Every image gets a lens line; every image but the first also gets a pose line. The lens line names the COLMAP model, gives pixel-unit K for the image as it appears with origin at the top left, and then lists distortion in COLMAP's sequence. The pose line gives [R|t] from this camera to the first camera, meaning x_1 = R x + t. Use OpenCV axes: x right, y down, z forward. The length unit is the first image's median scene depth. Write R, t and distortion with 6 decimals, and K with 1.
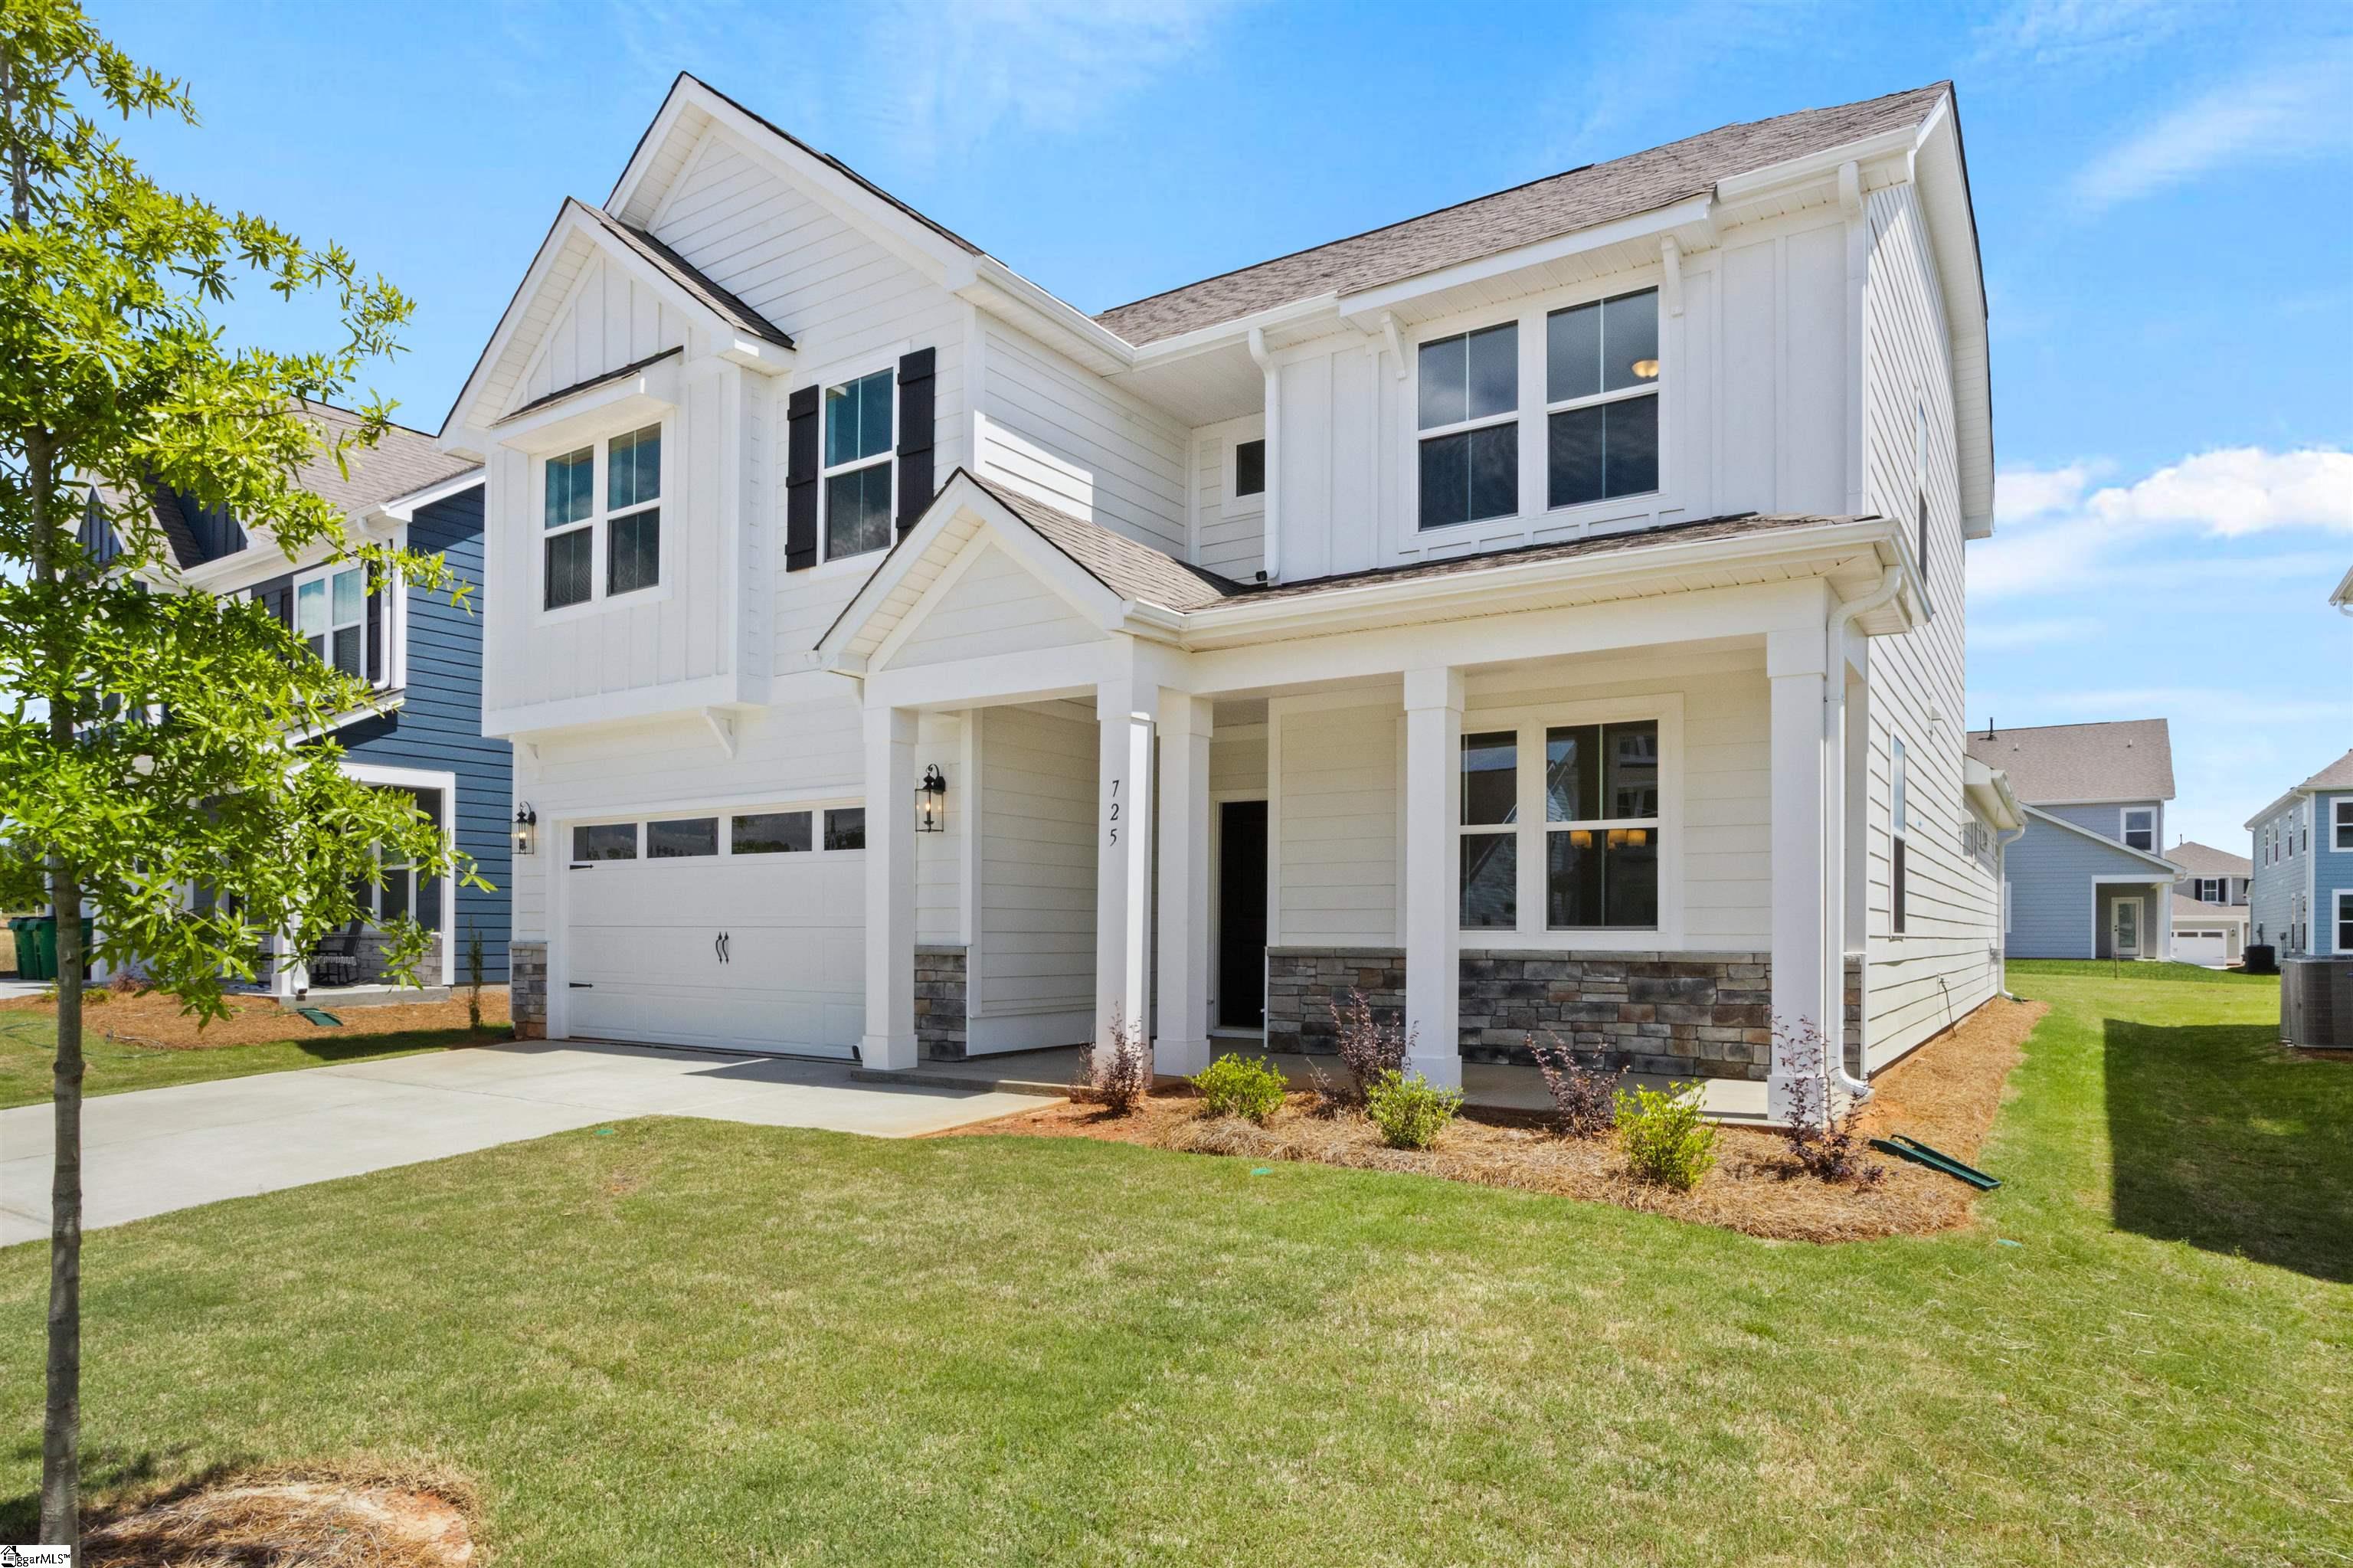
lens RADIAL K [[1140.7, 0, 1176.5], [0, 1140.7, 784.0], [0, 0, 1]] dist [-0.004428, 0.000524]
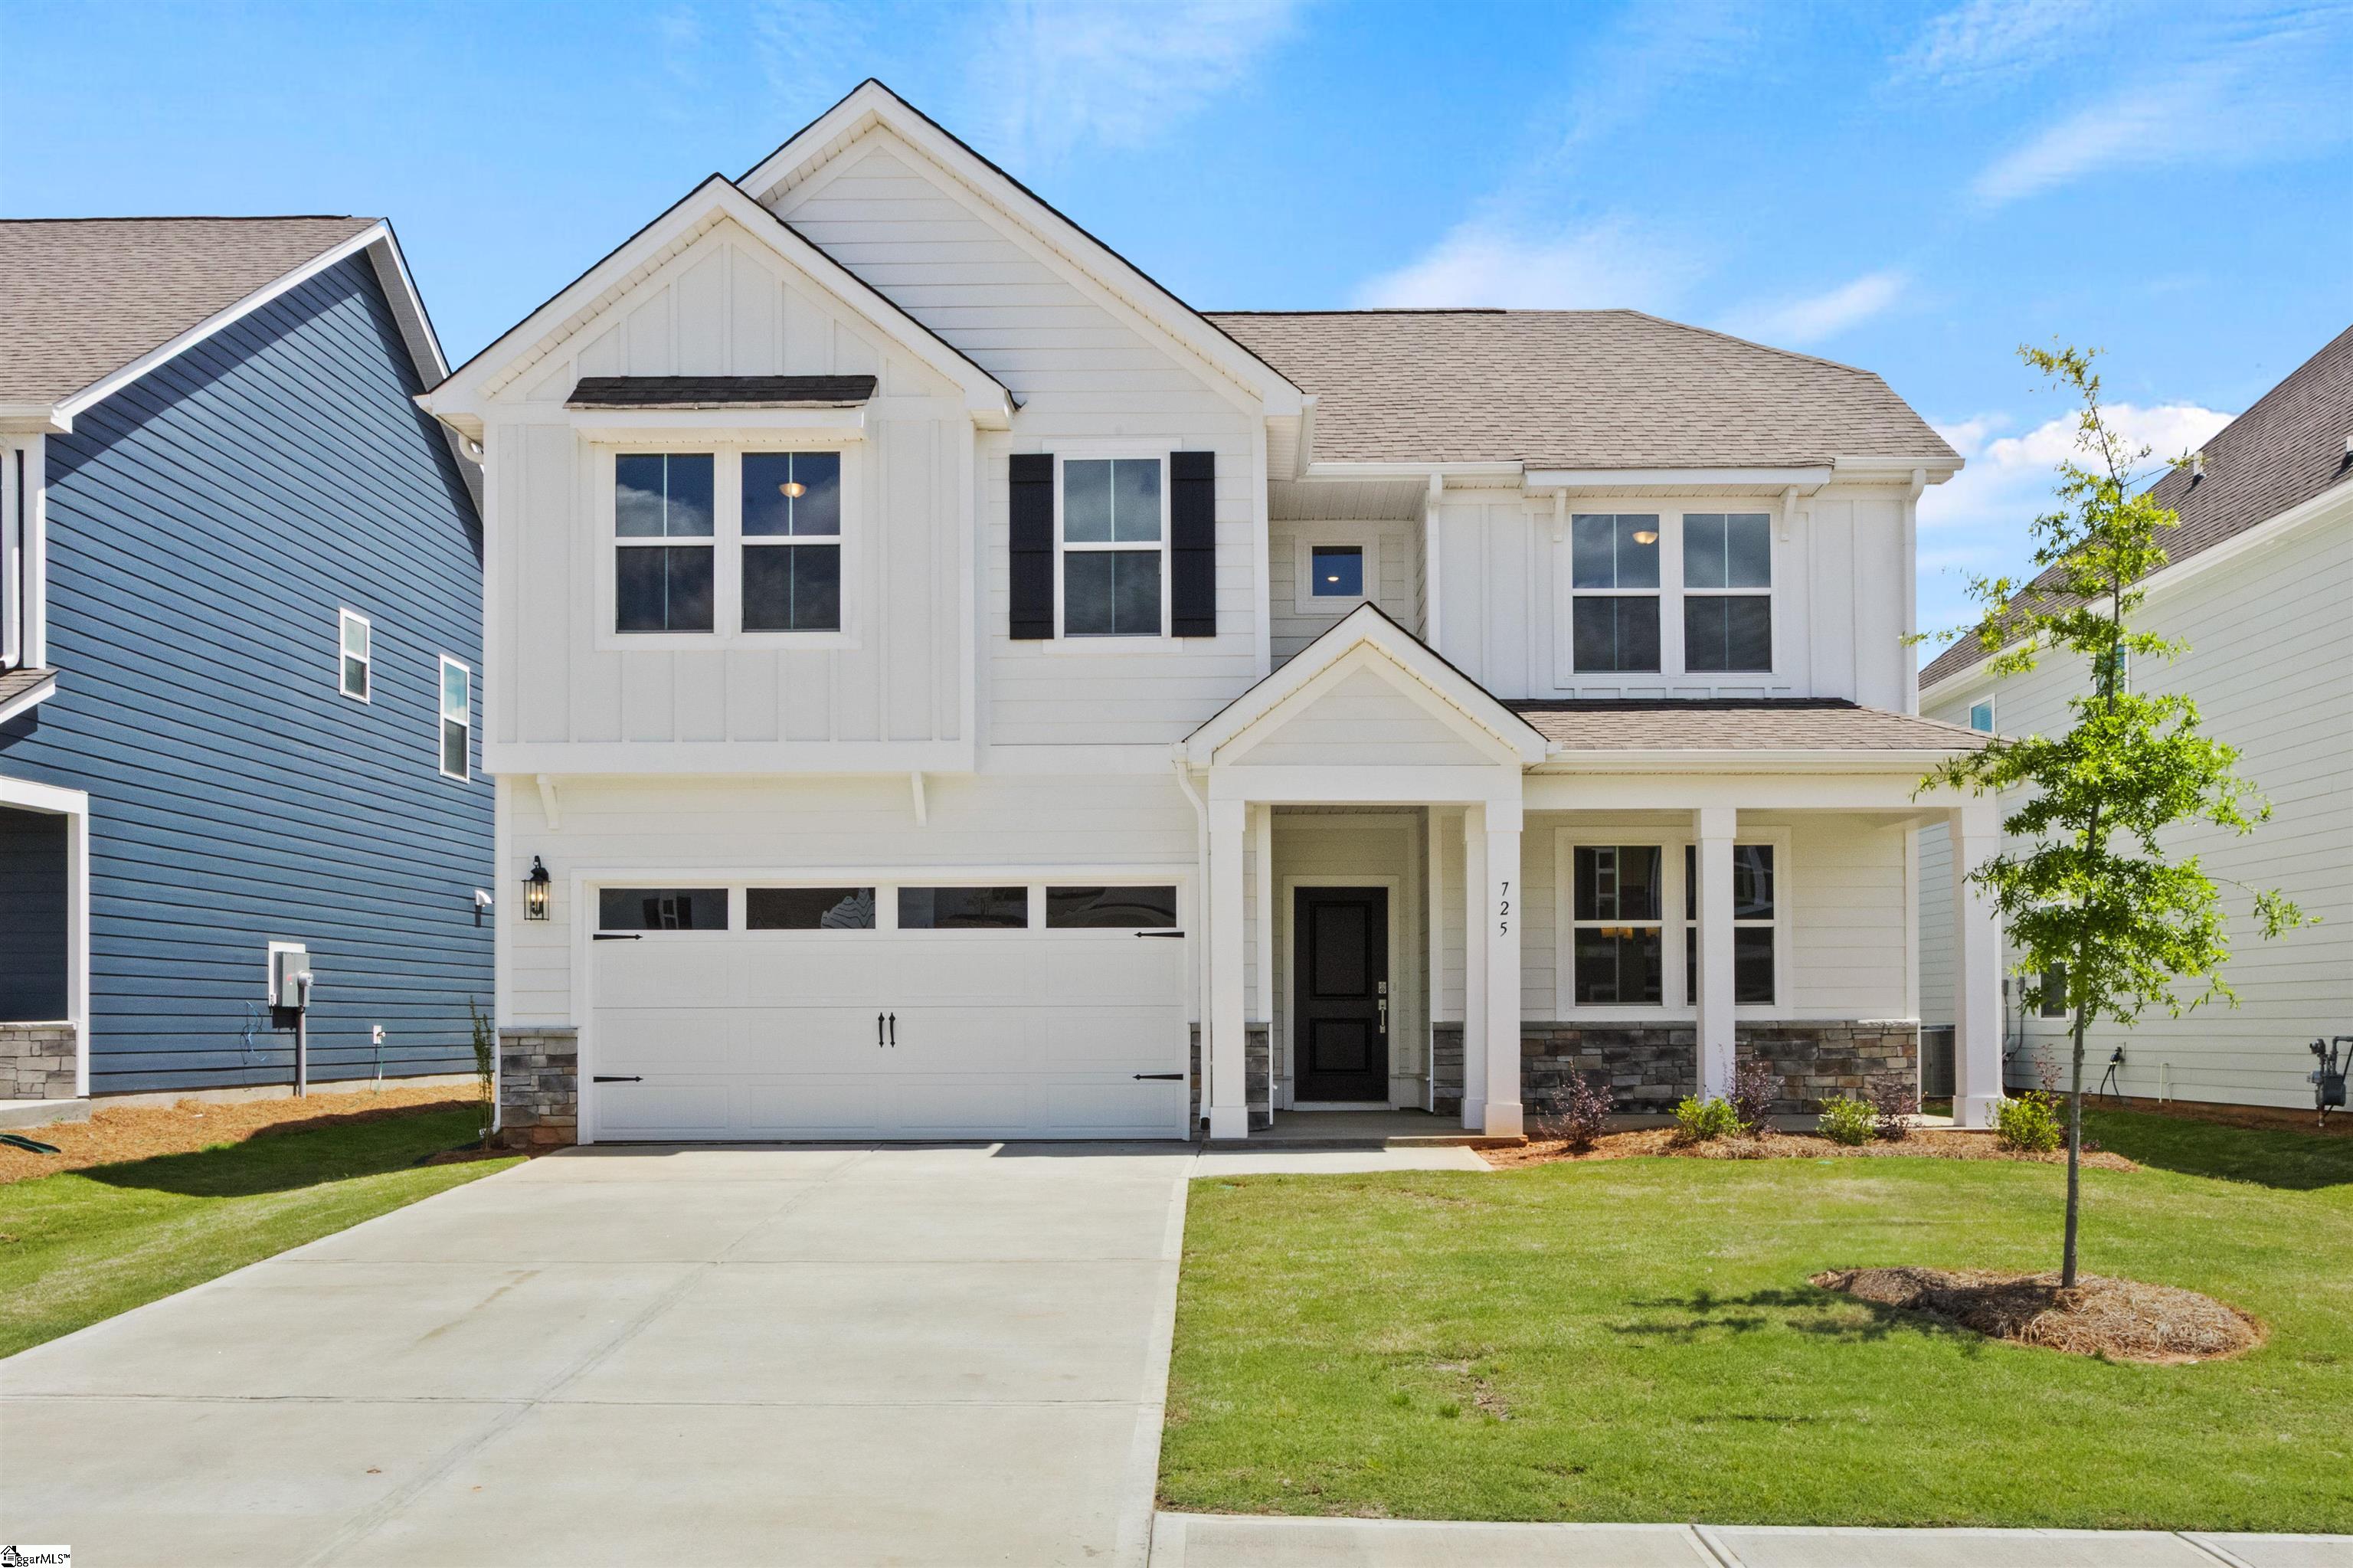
lens RADIAL K [[1456.3, 0, 1176.5], [0, 1456.3, 784.0], [0, 0, 1]] dist [0.004864, 0.000877]
pose [[0.897594, 0.062445, 0.436377, -0.790222], [-0.049408, 0.997930, -0.041175, -0.019758], [-0.438045, 0.015398, 0.898821, -0.184413]]
